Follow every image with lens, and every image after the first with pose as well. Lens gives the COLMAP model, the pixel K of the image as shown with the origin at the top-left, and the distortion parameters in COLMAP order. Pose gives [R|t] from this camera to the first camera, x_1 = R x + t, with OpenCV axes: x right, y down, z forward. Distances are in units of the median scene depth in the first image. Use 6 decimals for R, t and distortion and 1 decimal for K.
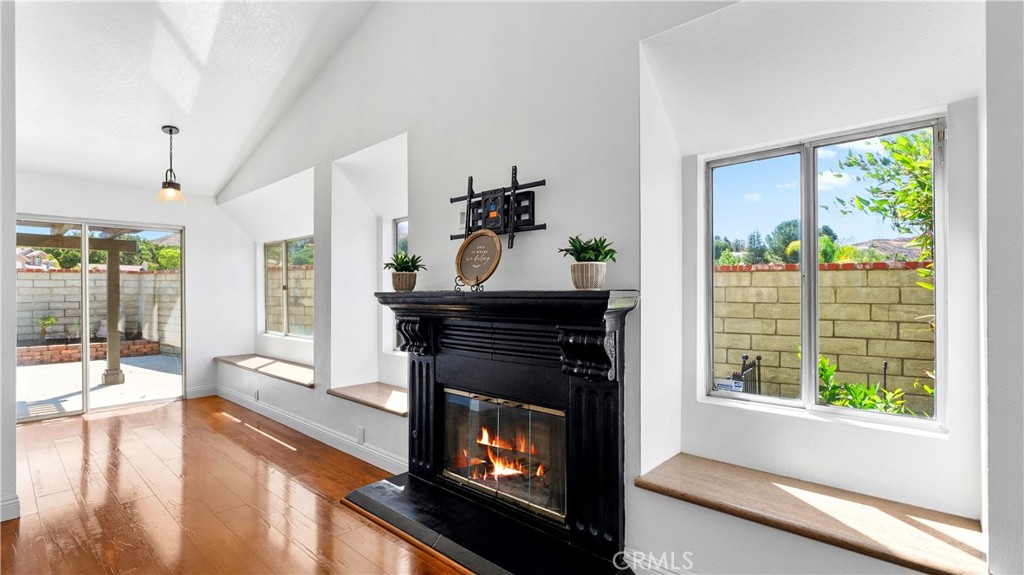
lens RADIAL K [[478.7, 0, 508.8], [0, 478.7, 284.2], [0, 0, 1]] dist [-0.008489, 0.000420]
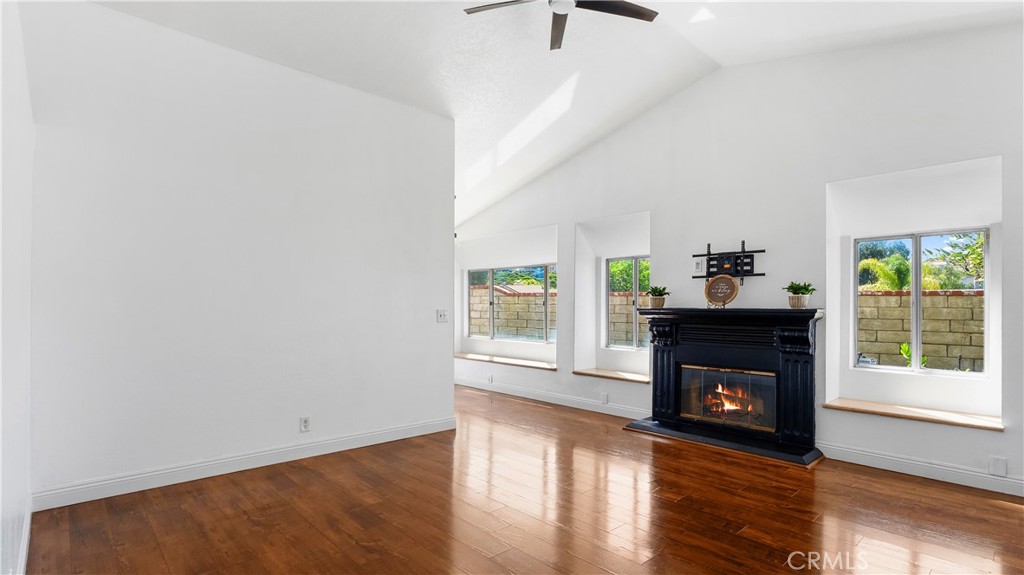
lens RADIAL K [[478.7, 0, 515.2], [0, 478.7, 297.9], [0, 0, 1]] dist [-0.008489, 0.000420]
pose [[0.995925, 0.008647, -0.089775, -0.664078], [-0.009039, 0.999951, -0.003963, -0.010731], [0.089736, 0.004758, 0.995954, -0.866409]]
